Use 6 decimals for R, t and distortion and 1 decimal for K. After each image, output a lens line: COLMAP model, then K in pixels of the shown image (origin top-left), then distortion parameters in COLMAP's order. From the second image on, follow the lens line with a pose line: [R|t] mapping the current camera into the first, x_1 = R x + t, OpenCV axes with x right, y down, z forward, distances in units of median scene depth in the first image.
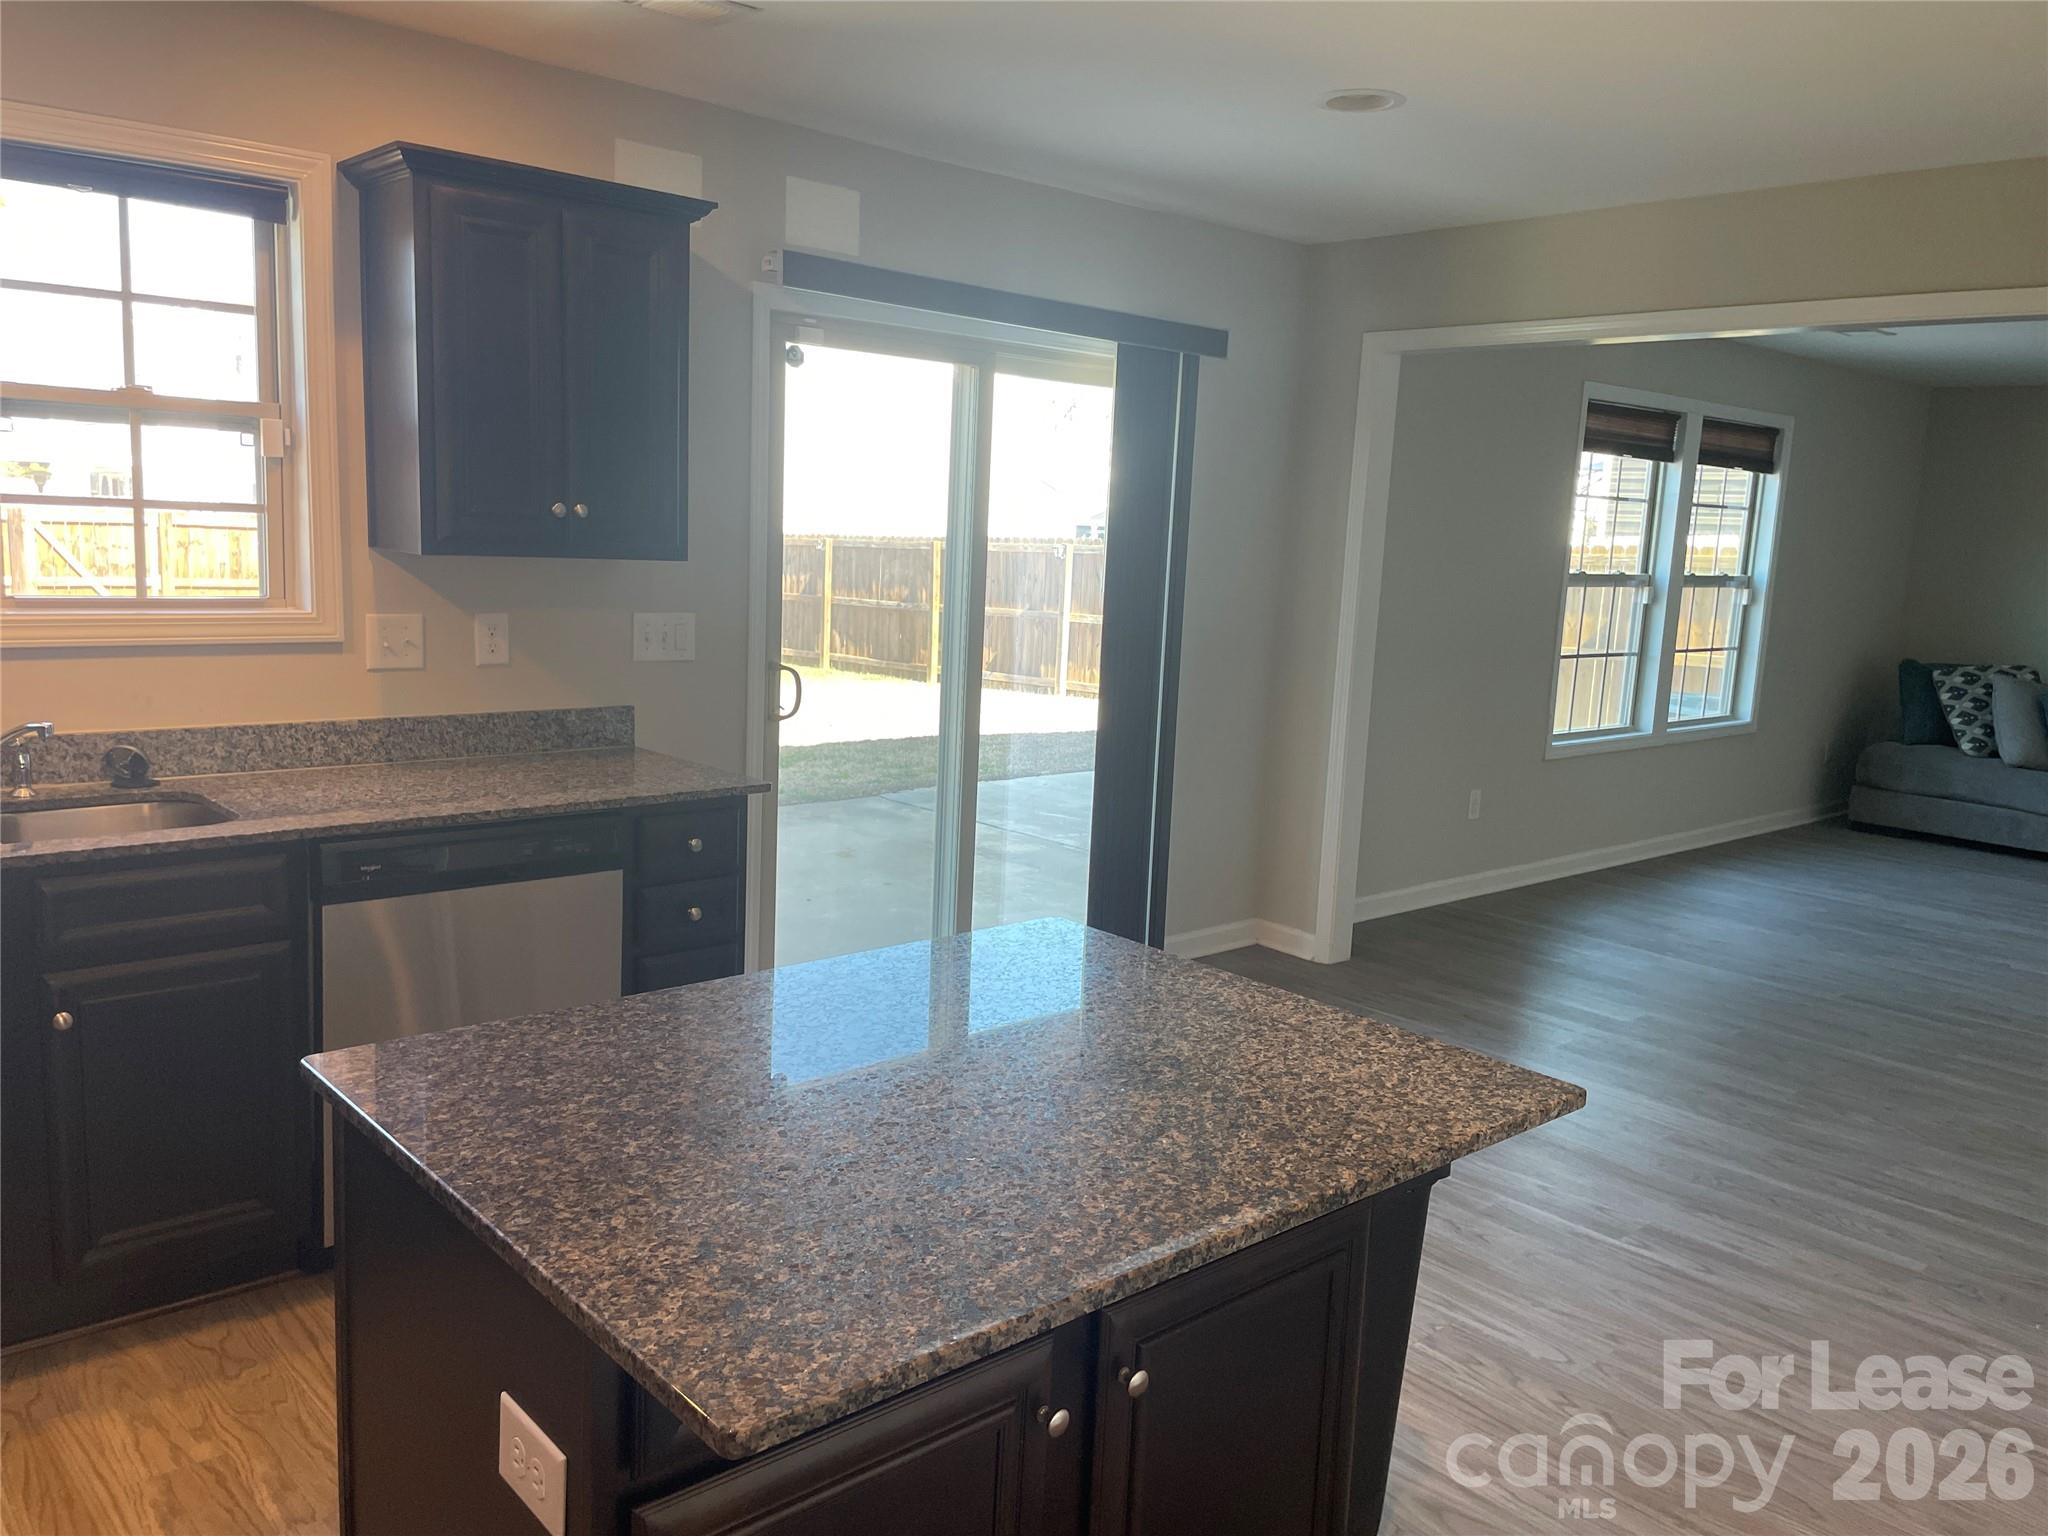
lens RADIAL K [[1551.0, 0, 1024.7], [0, 1551.0, 732.8], [0, 0, 1]] dist [0.108459, -0.152359]
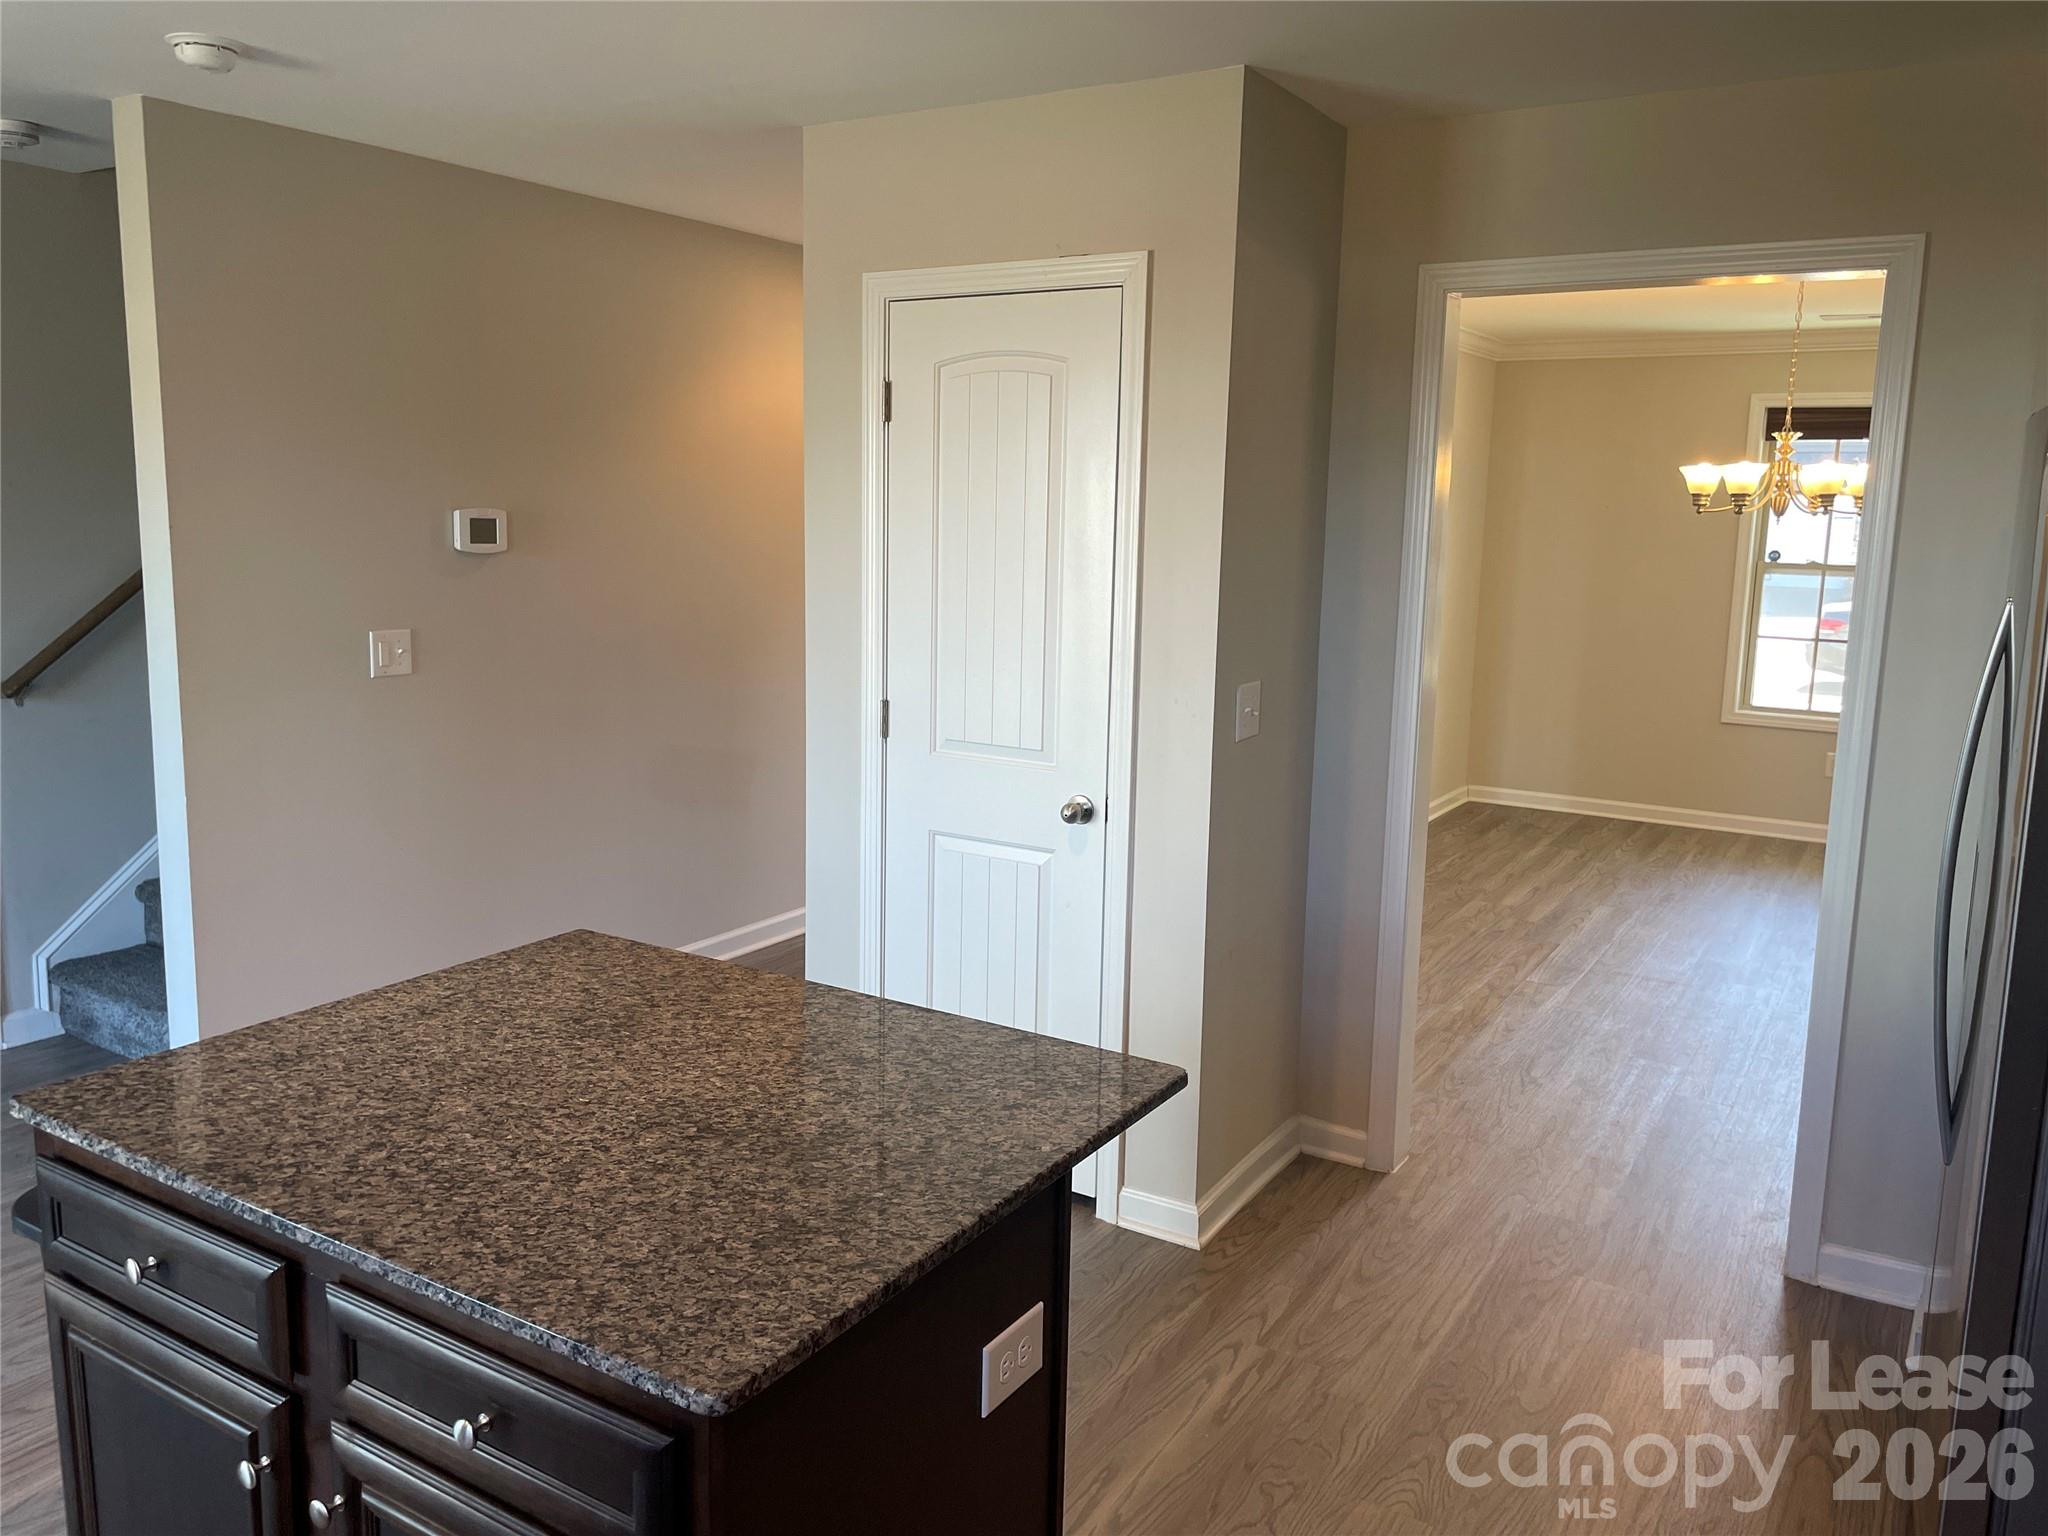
lens RADIAL K [[1551.0, 0, 1024.7], [0, 1551.0, 732.8], [0, 0, 1]] dist [0.108459, -0.152359]
pose [[-0.285222, -0.192542, 0.938923, -1.108313], [0.101352, 0.968063, 0.229306, -0.243397], [-0.953088, 0.160565, -0.256598, 0.982224]]
